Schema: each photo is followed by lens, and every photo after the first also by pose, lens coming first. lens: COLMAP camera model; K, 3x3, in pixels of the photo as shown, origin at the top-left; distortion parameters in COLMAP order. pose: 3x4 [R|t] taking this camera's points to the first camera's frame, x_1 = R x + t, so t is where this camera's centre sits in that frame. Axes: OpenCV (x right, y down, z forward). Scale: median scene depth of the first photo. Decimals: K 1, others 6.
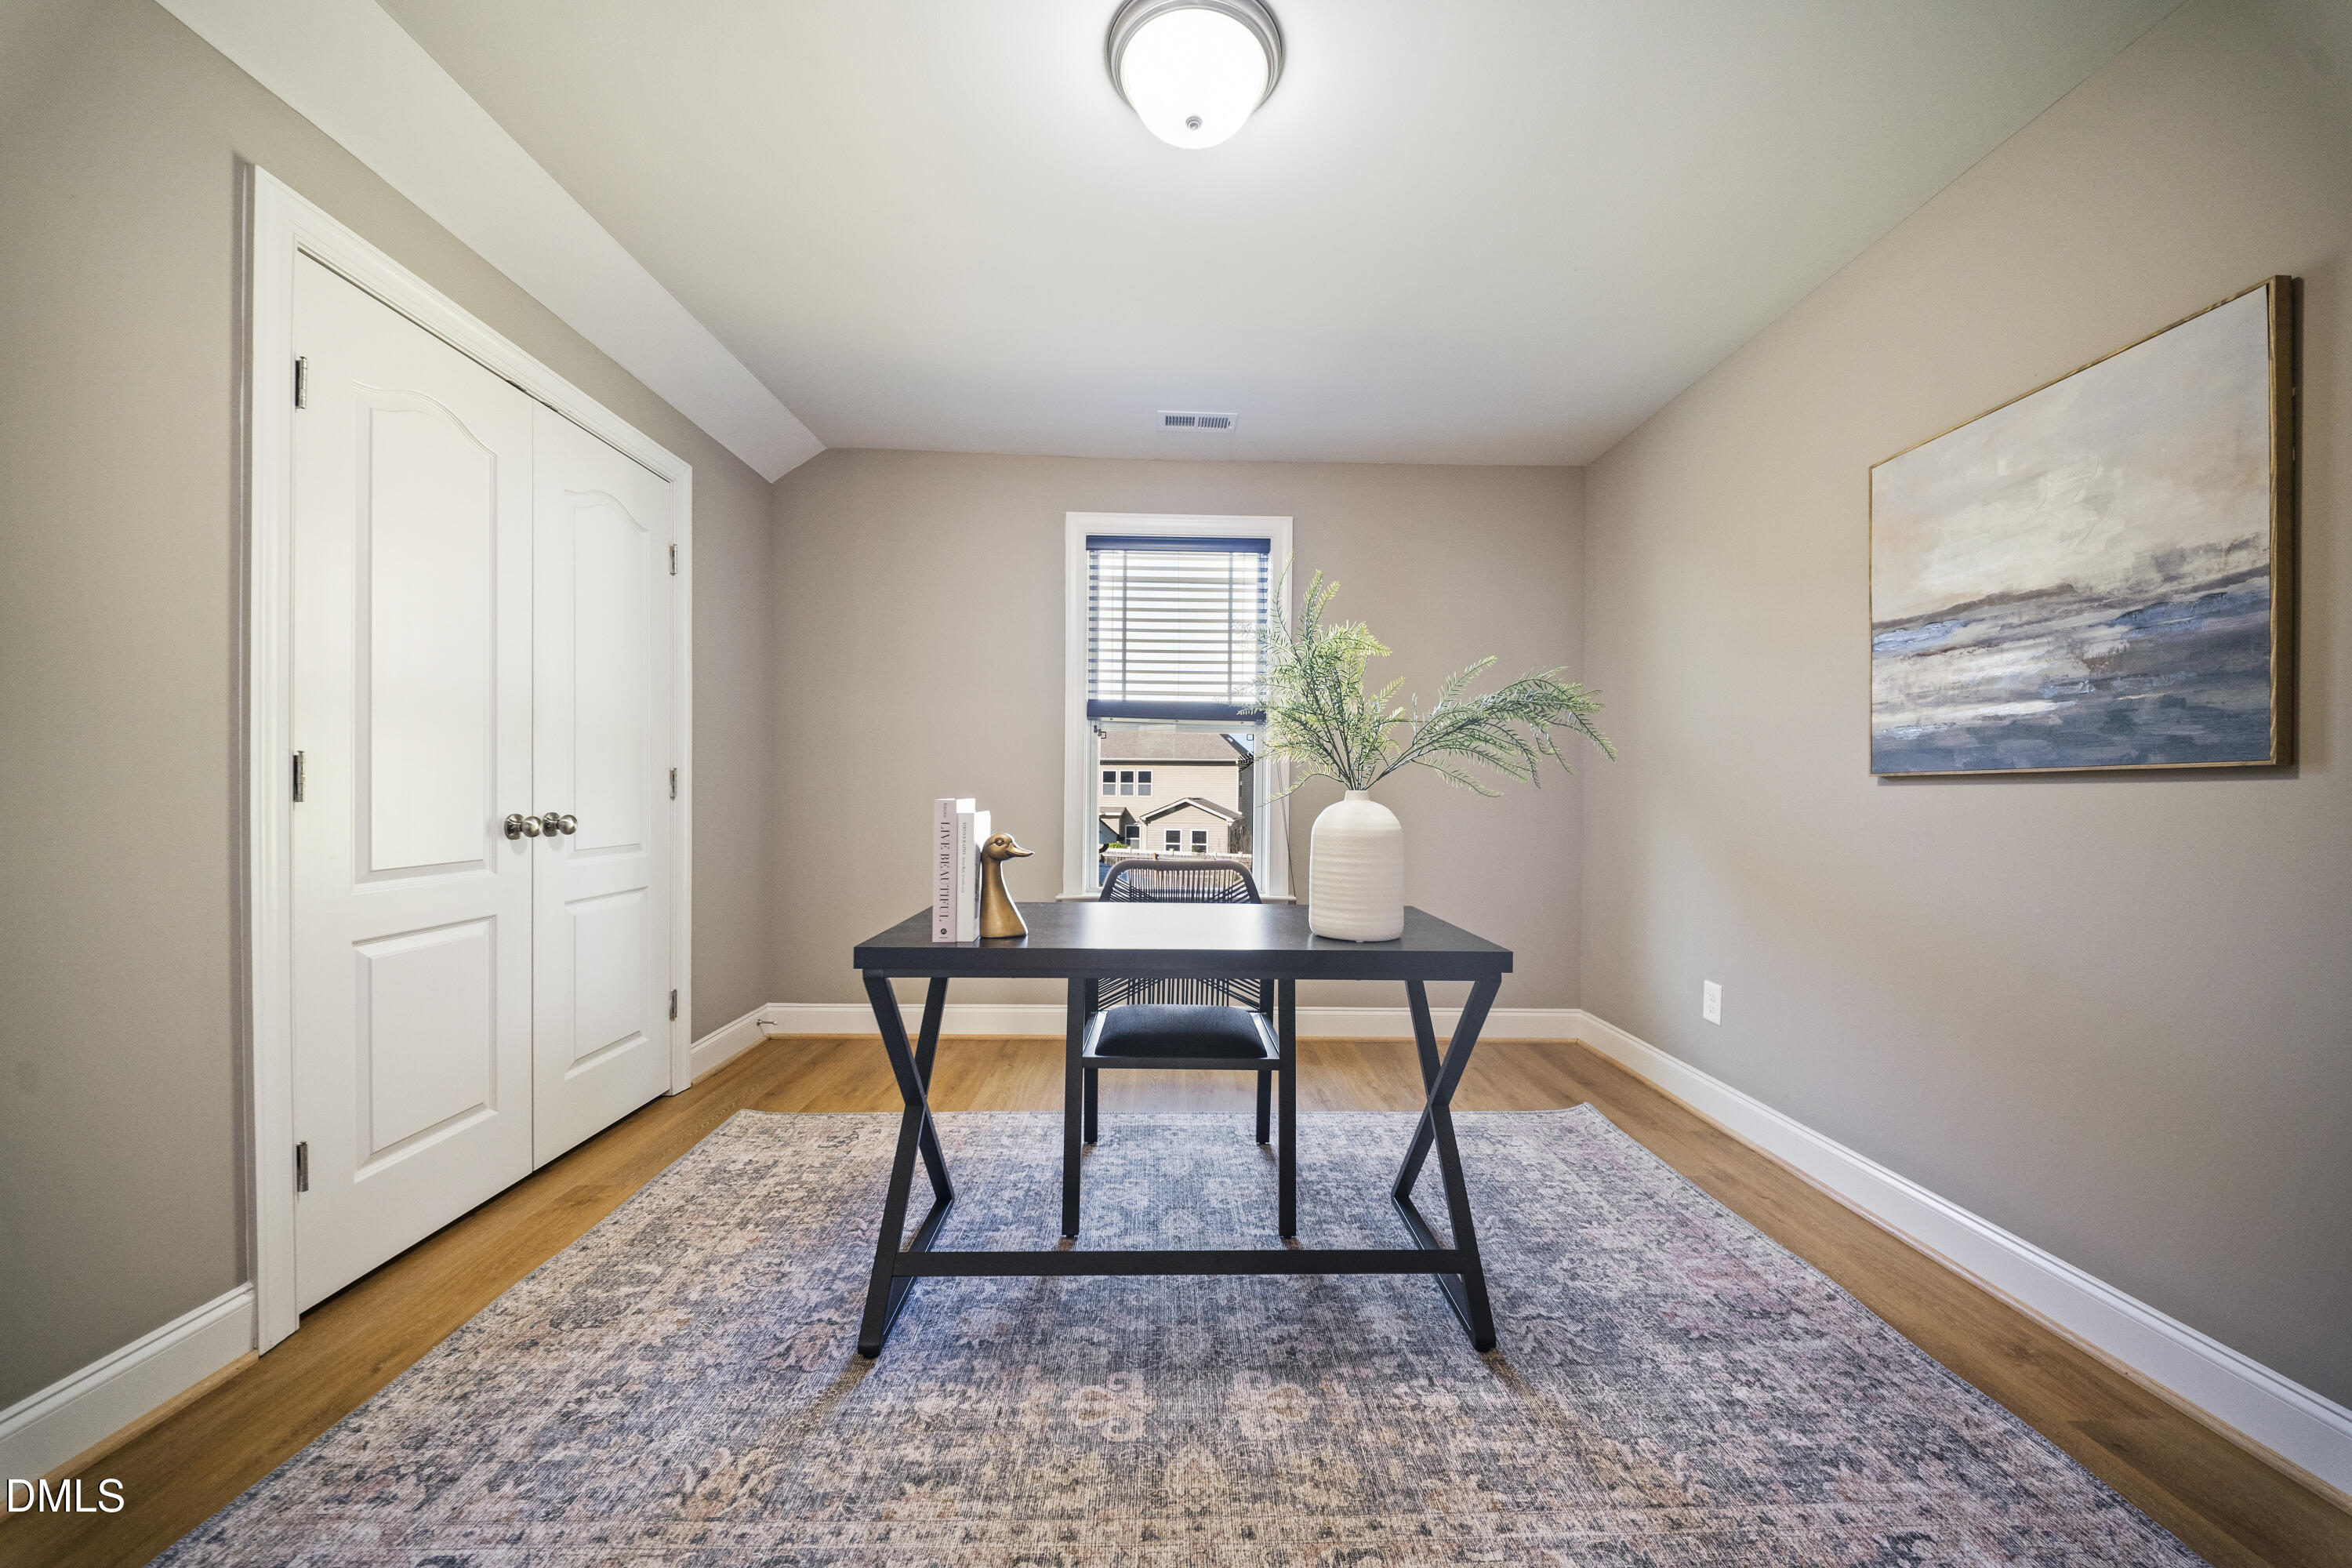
lens RADIAL K [[814.8, 0, 1176.8], [0, 814.8, 801.0], [0, 0, 1]] dist [0.014260, -0.010981]
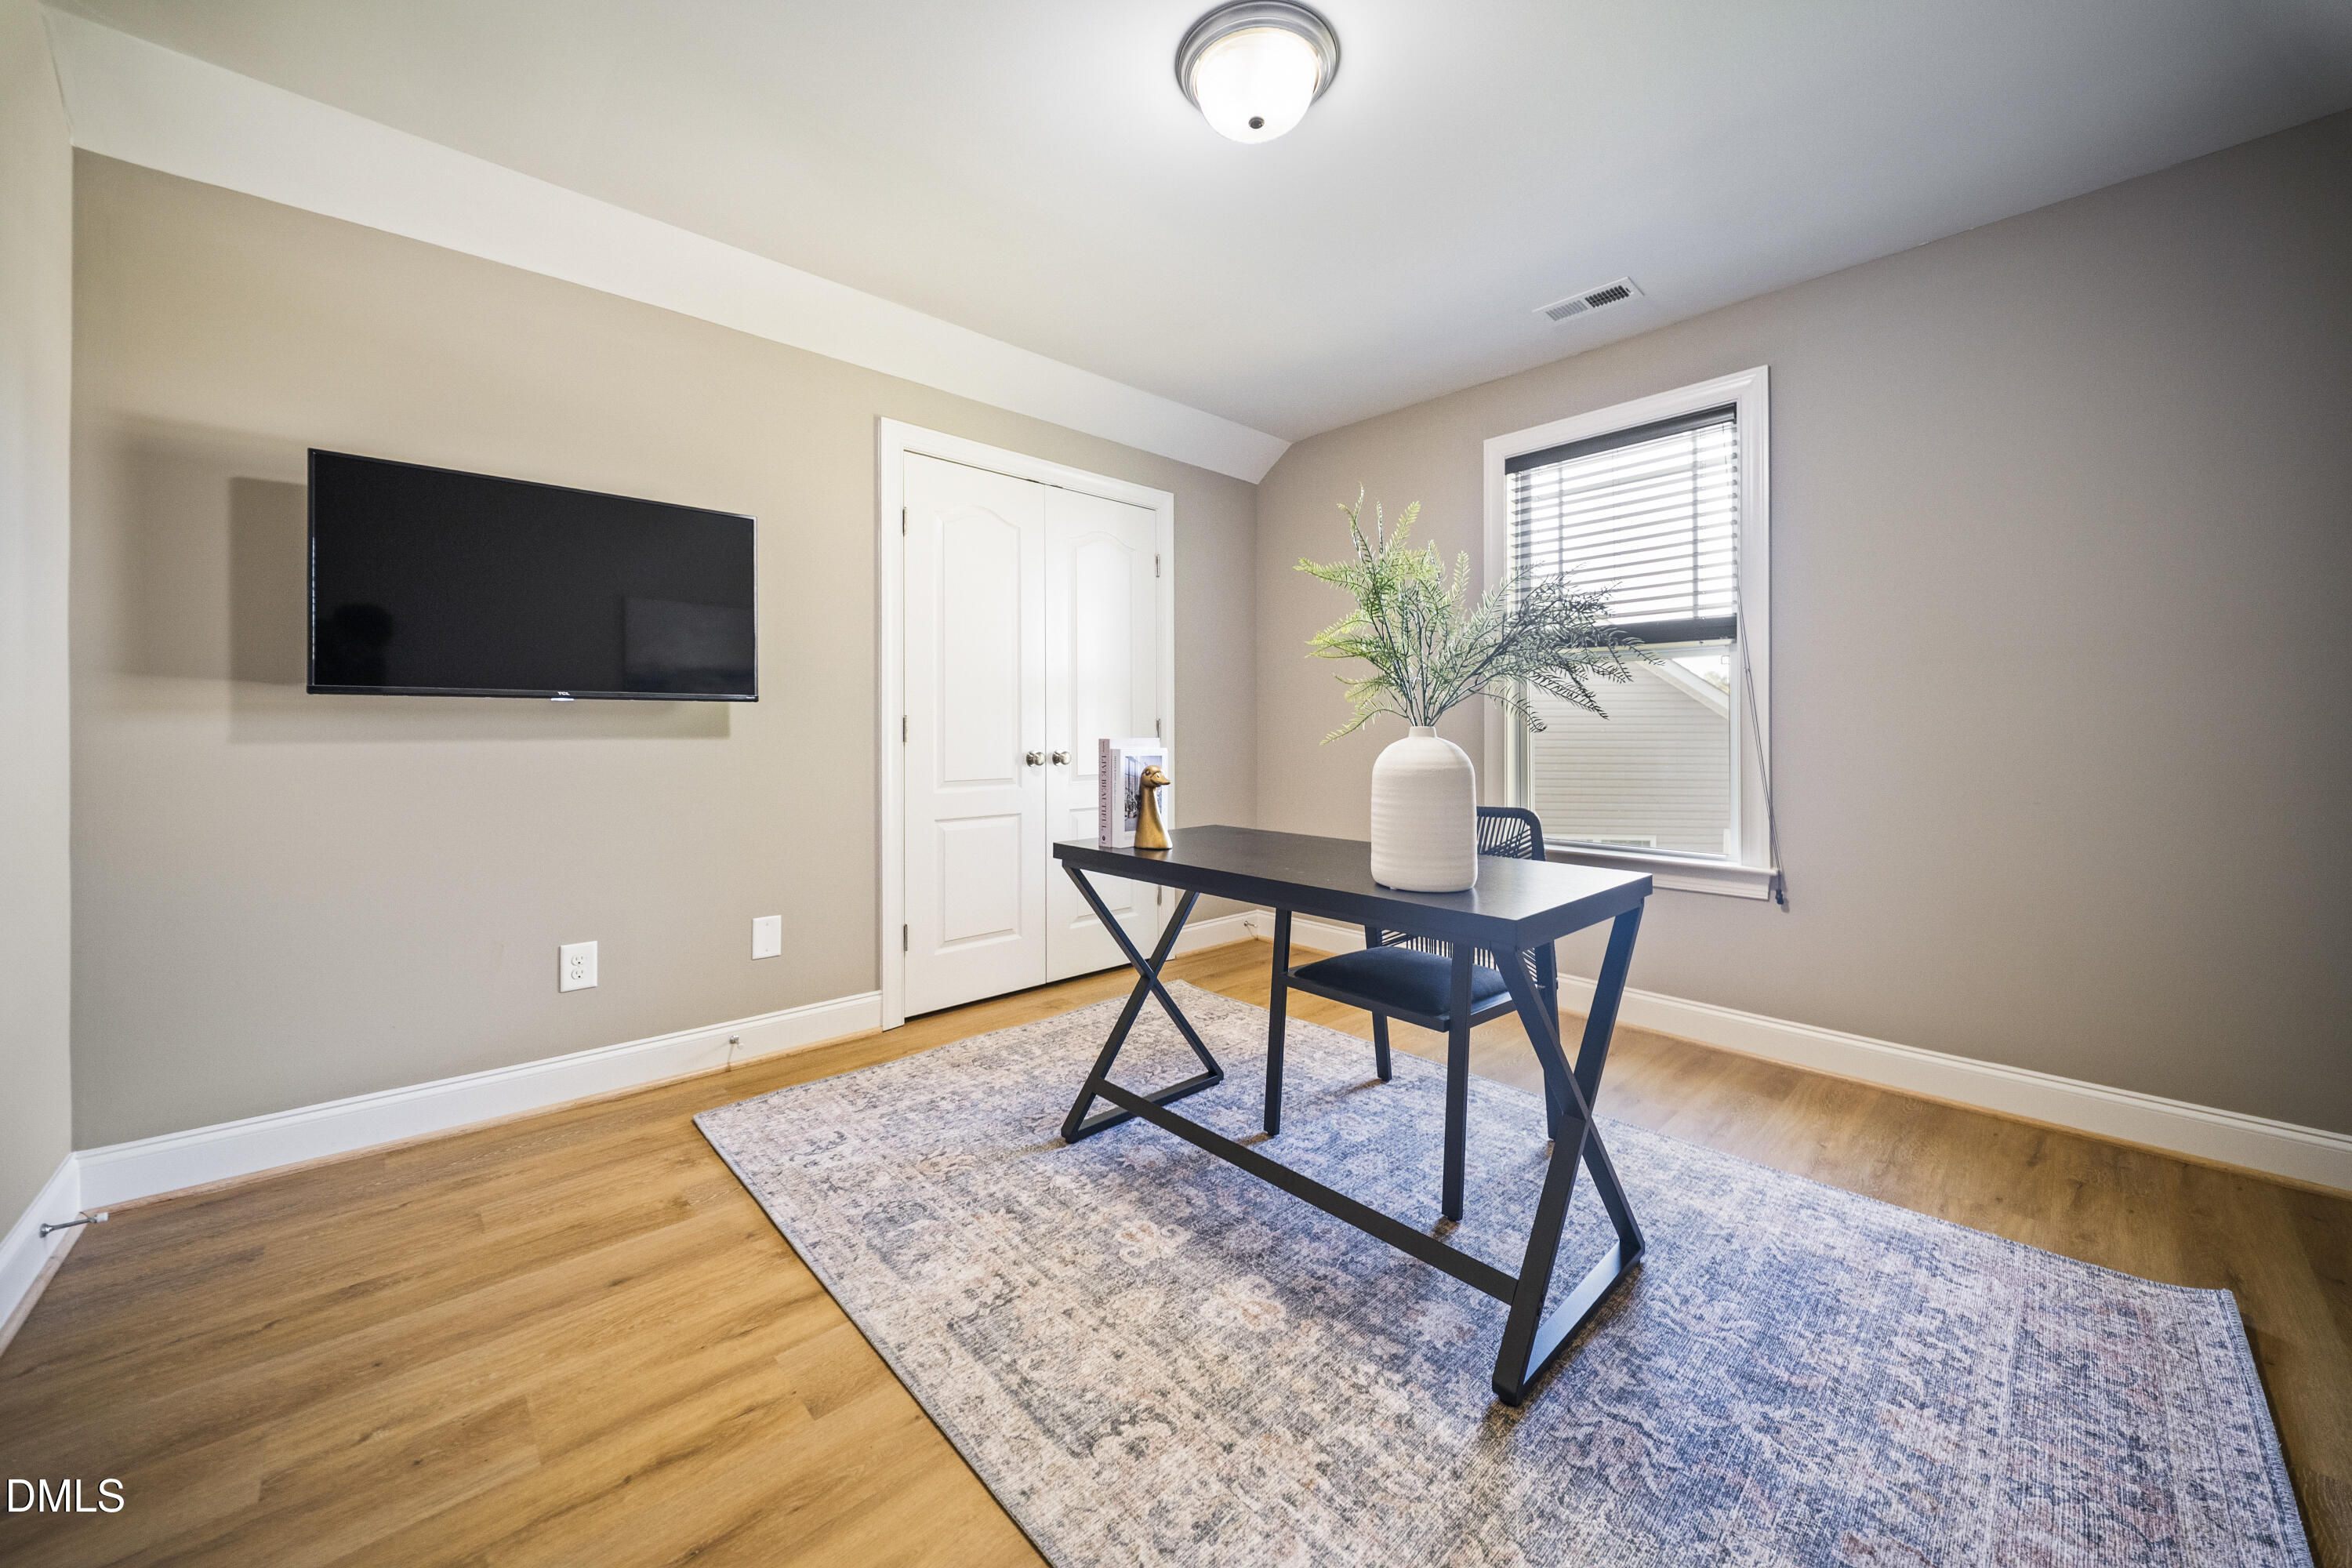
lens RADIAL K [[841.7, 0, 1186.8], [0, 841.7, 729.7], [0, 0, 1]] dist [0.015589, -0.009555]
pose [[0.666761, -0.015336, -0.745114, 0.808538], [0.000849, 0.999803, -0.019819, 0.010553], [0.745271, 0.012582, 0.666643, 0.183396]]
